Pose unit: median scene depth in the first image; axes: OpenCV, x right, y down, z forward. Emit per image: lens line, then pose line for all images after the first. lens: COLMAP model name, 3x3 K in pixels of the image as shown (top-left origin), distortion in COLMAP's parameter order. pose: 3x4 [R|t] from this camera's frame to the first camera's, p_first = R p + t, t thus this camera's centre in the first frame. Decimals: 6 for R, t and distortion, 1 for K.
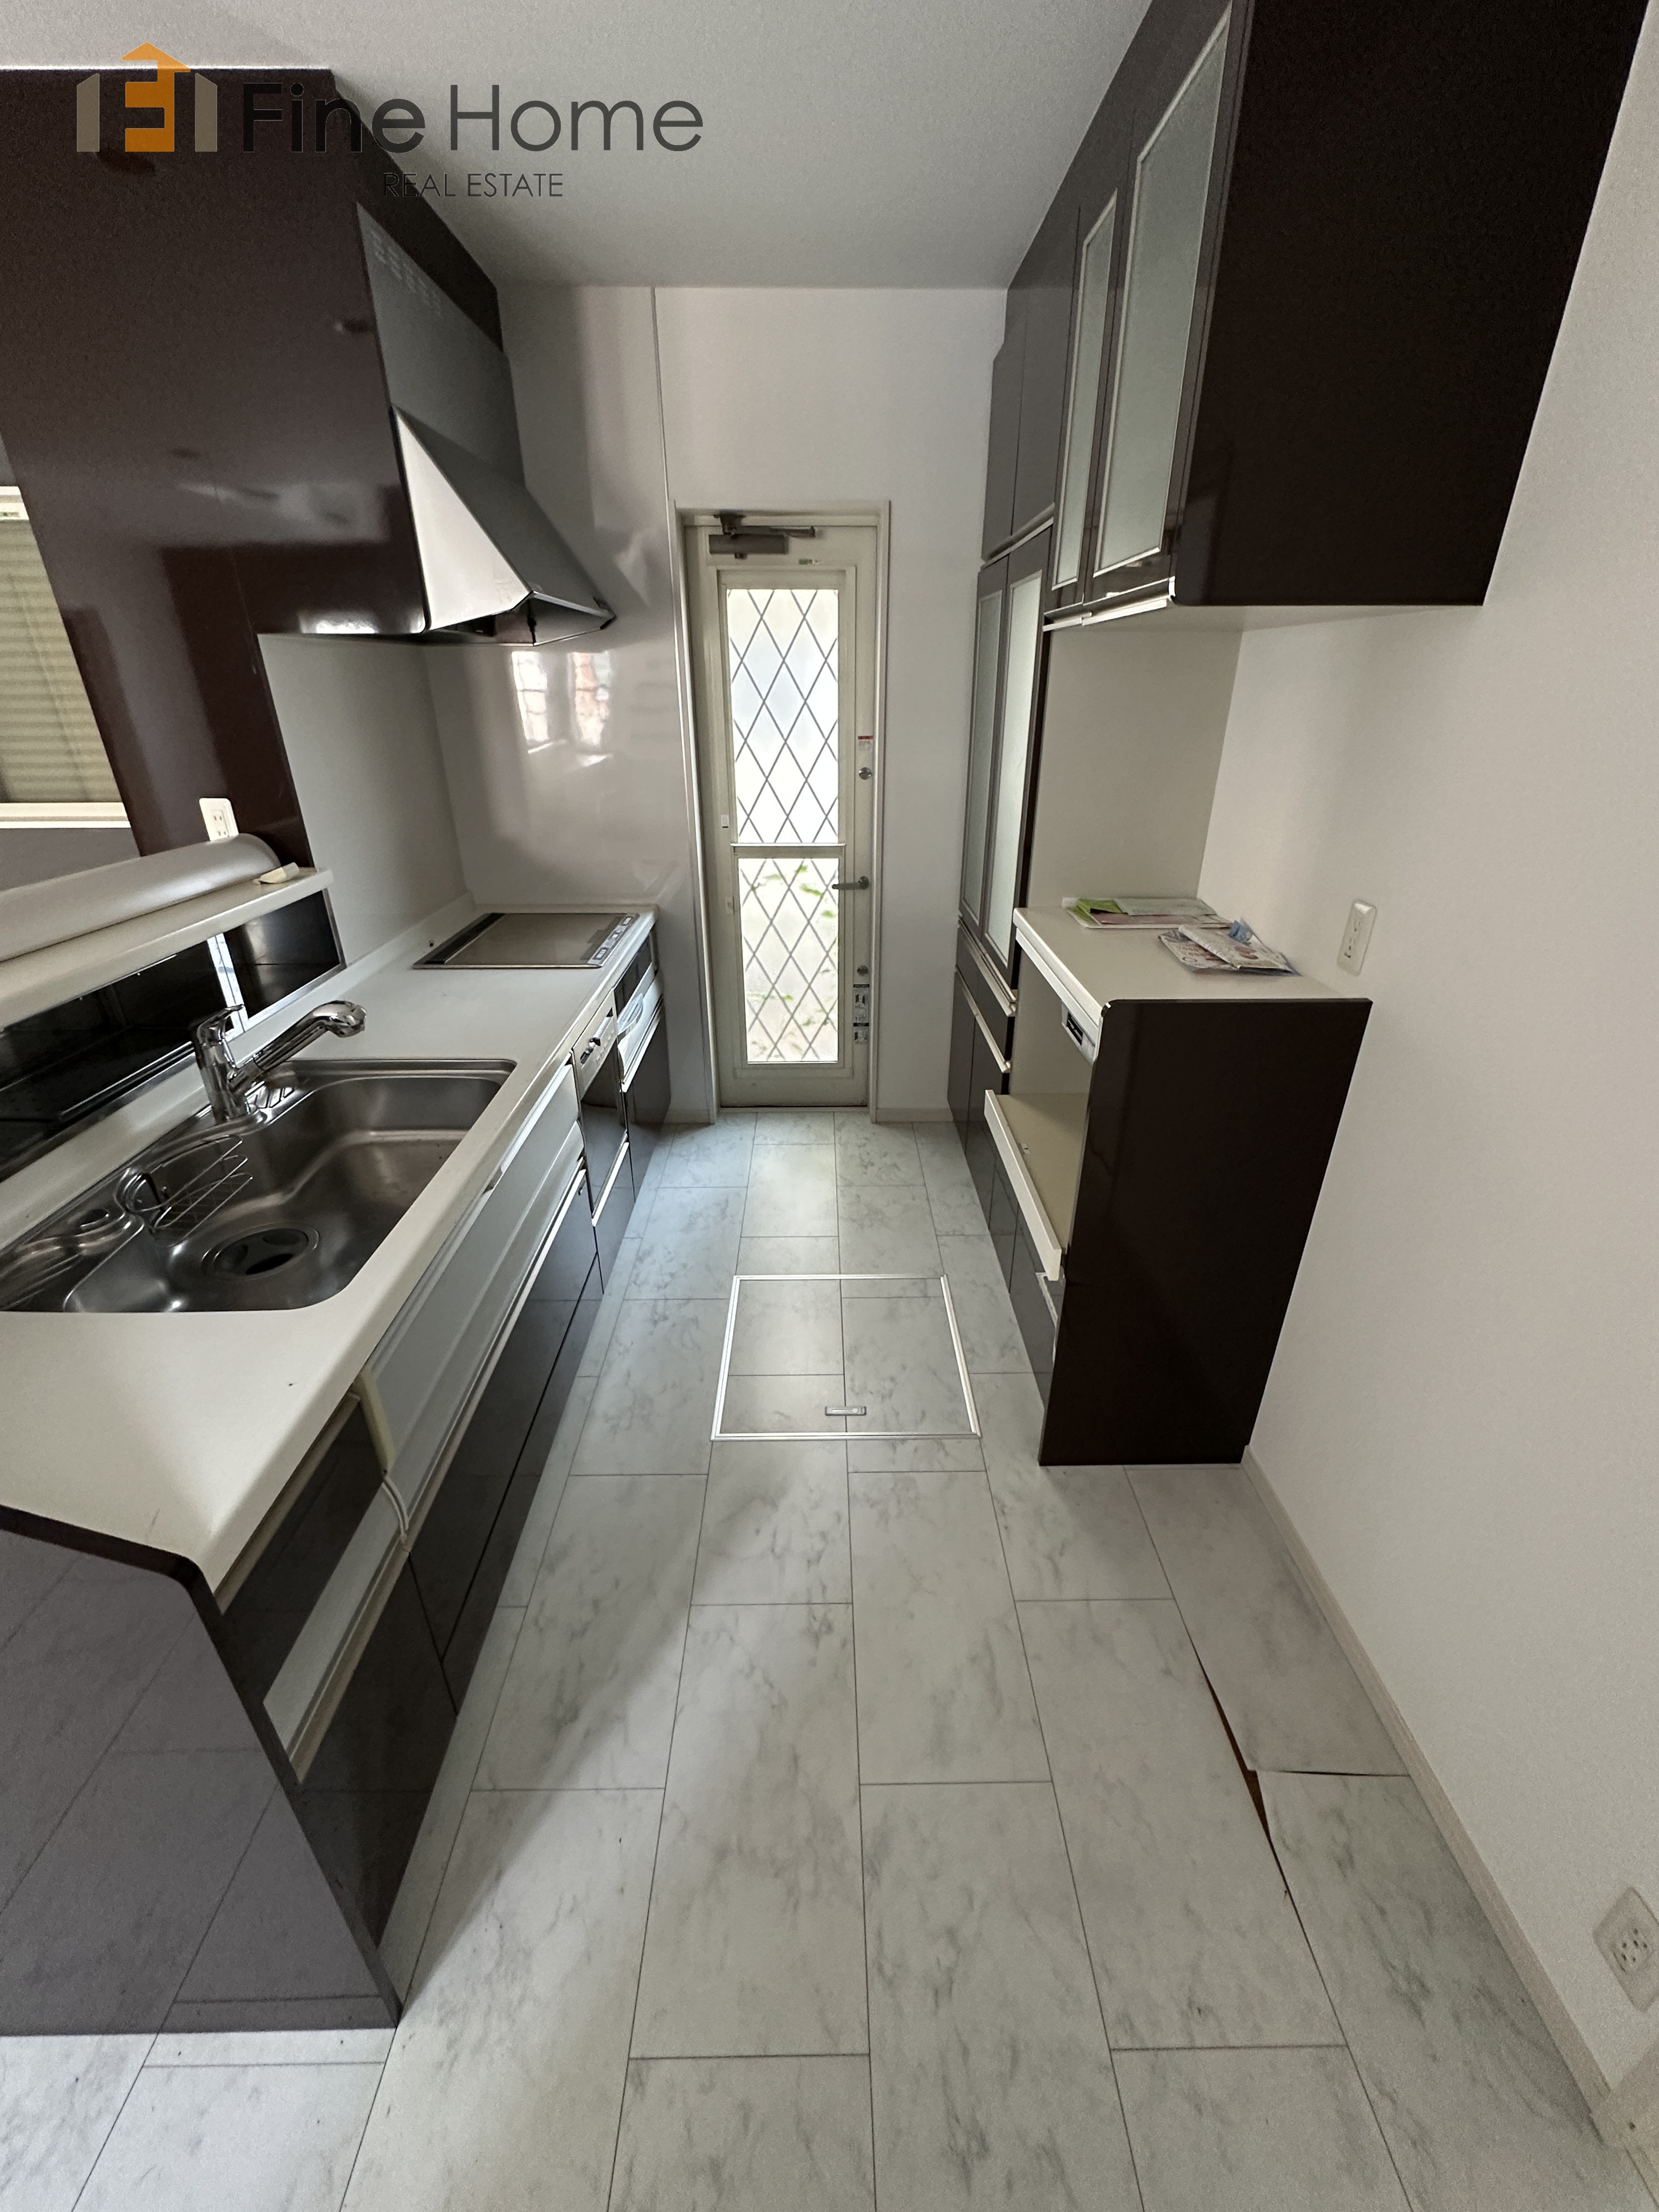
lens RADIAL K [[886.1, 0, 832.9], [0, 886.1, 1107.4], [0, 0, 1]] dist [-0.003195, 0.000672]
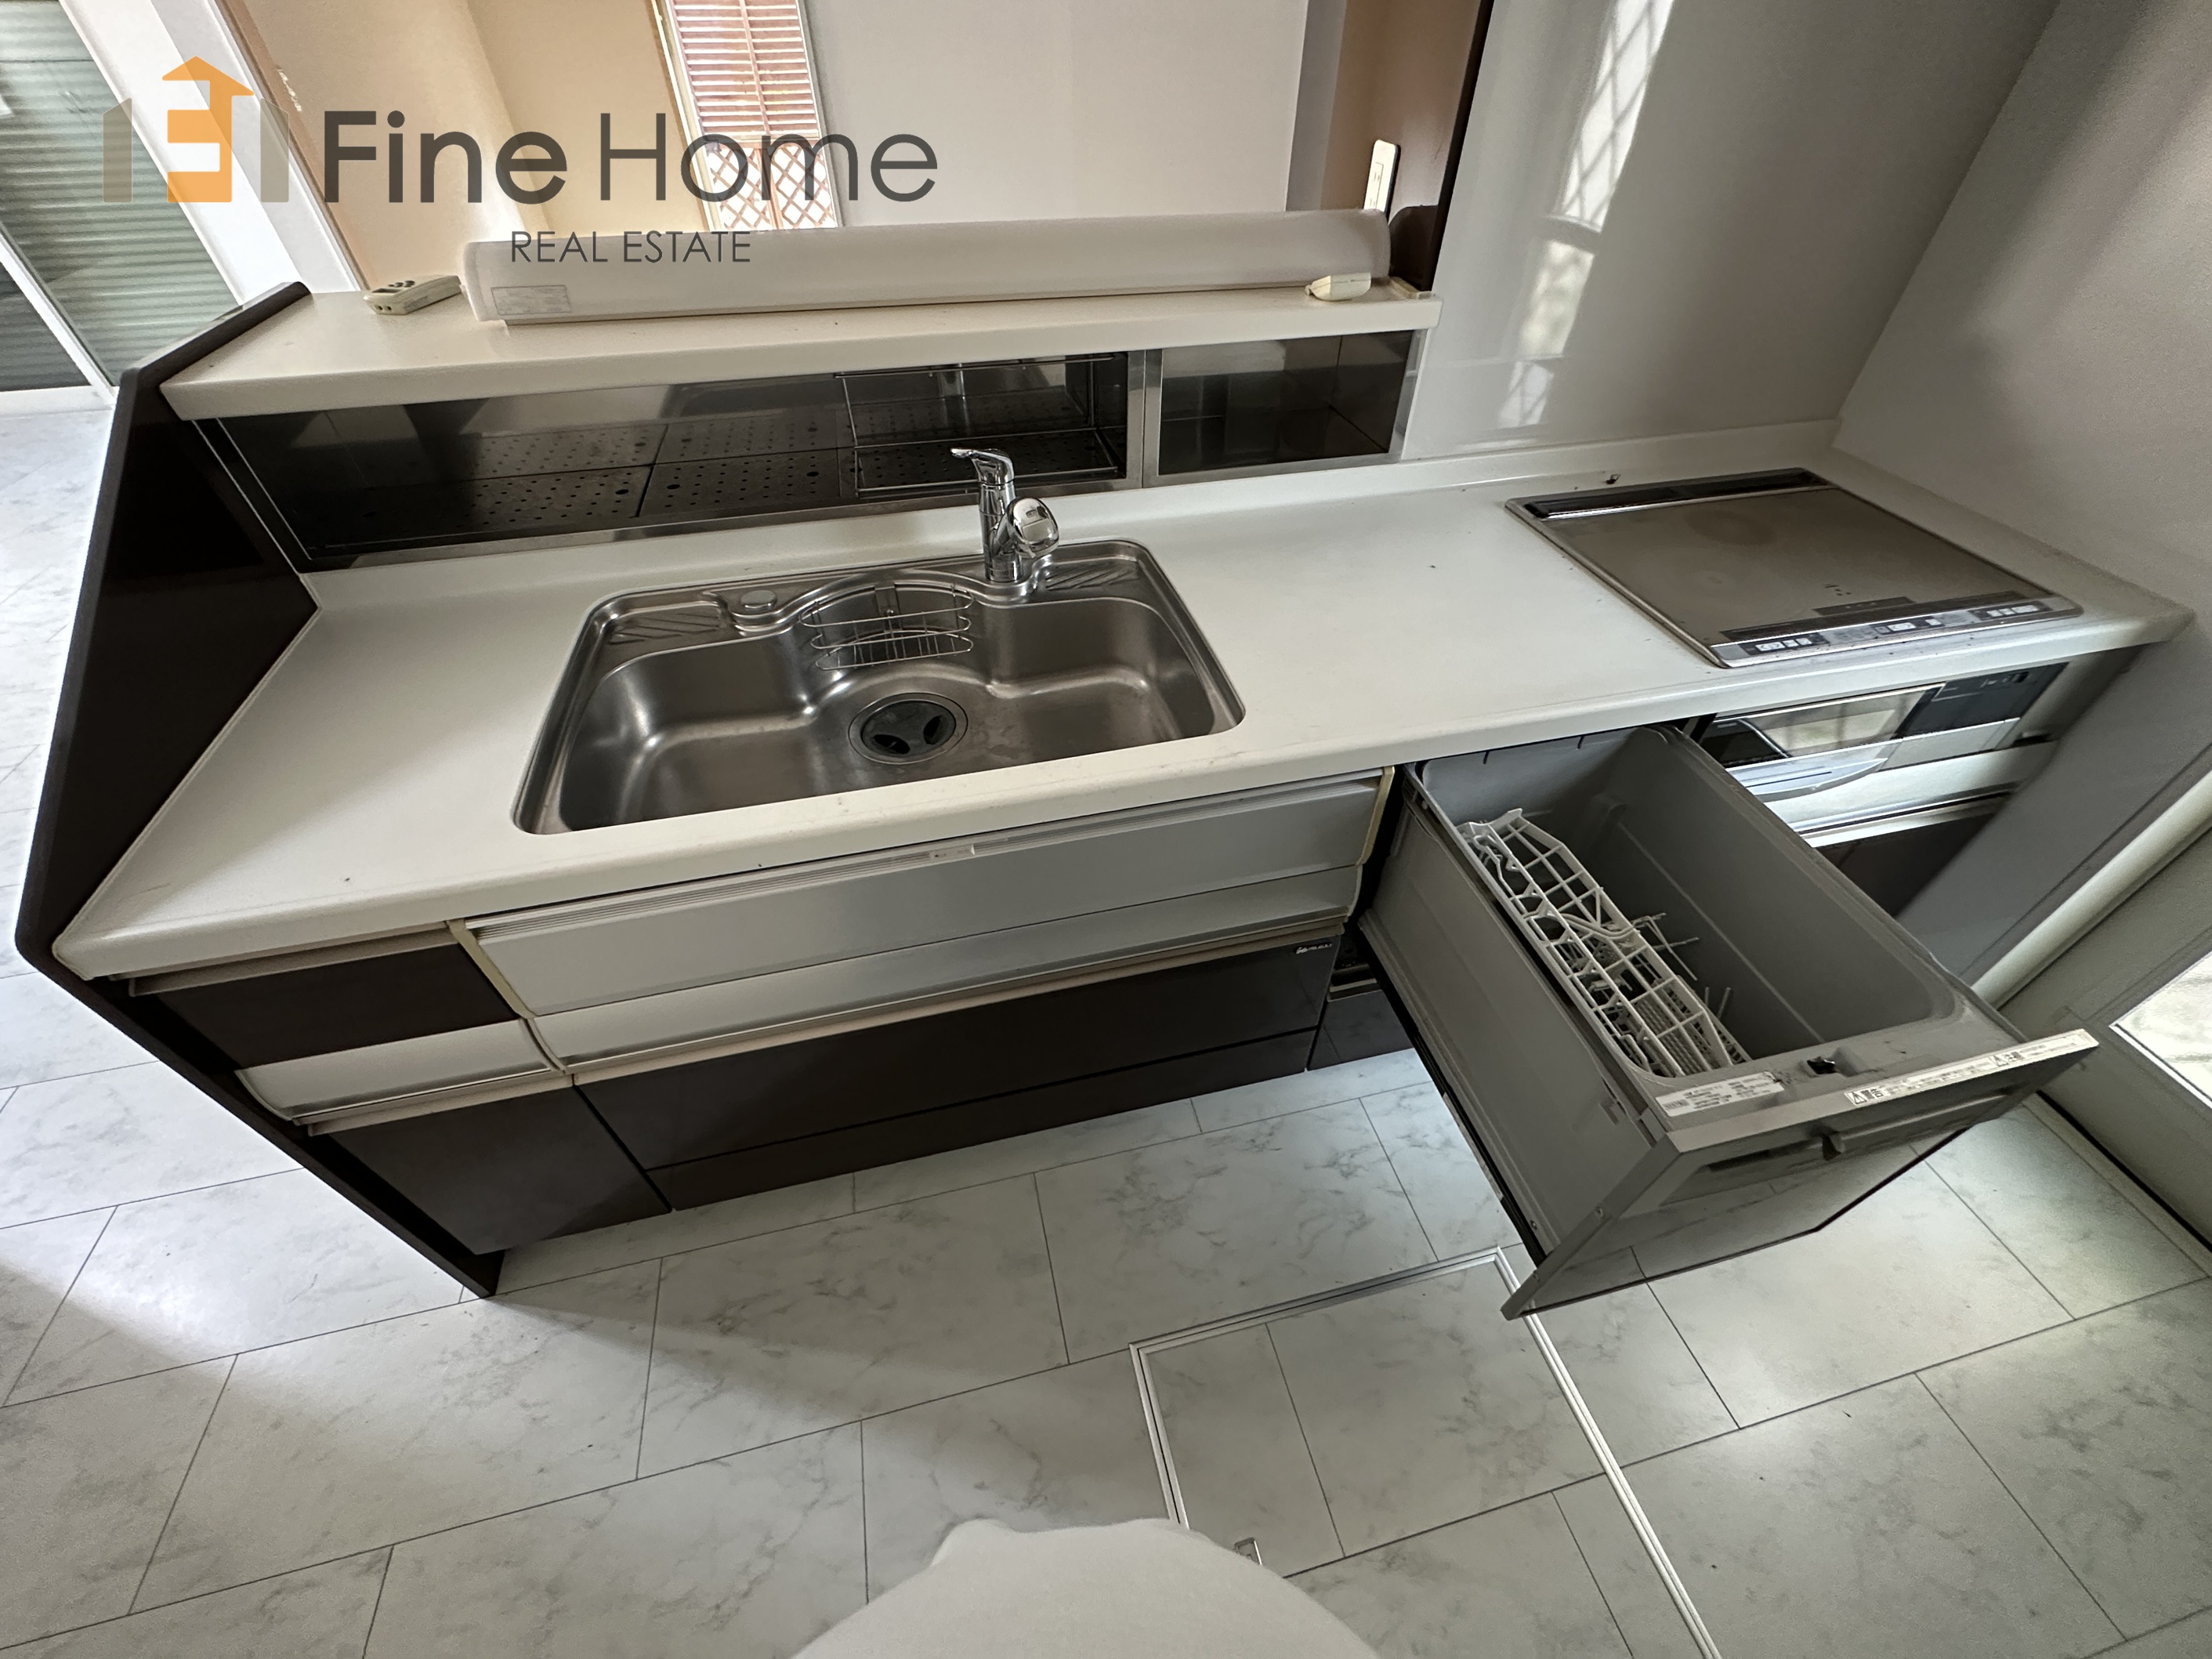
lens RADIAL K [[886.2, 0, 1107.4], [0, 886.2, 828.9], [0, 0, 1]] dist [-0.003195, 0.000672]
pose [[0.217145, 0.670207, -0.709698, 0.070644], [-0.424489, 0.719535, 0.549617, -0.262812], [0.879009, 0.181912, 0.440739, 0.632799]]
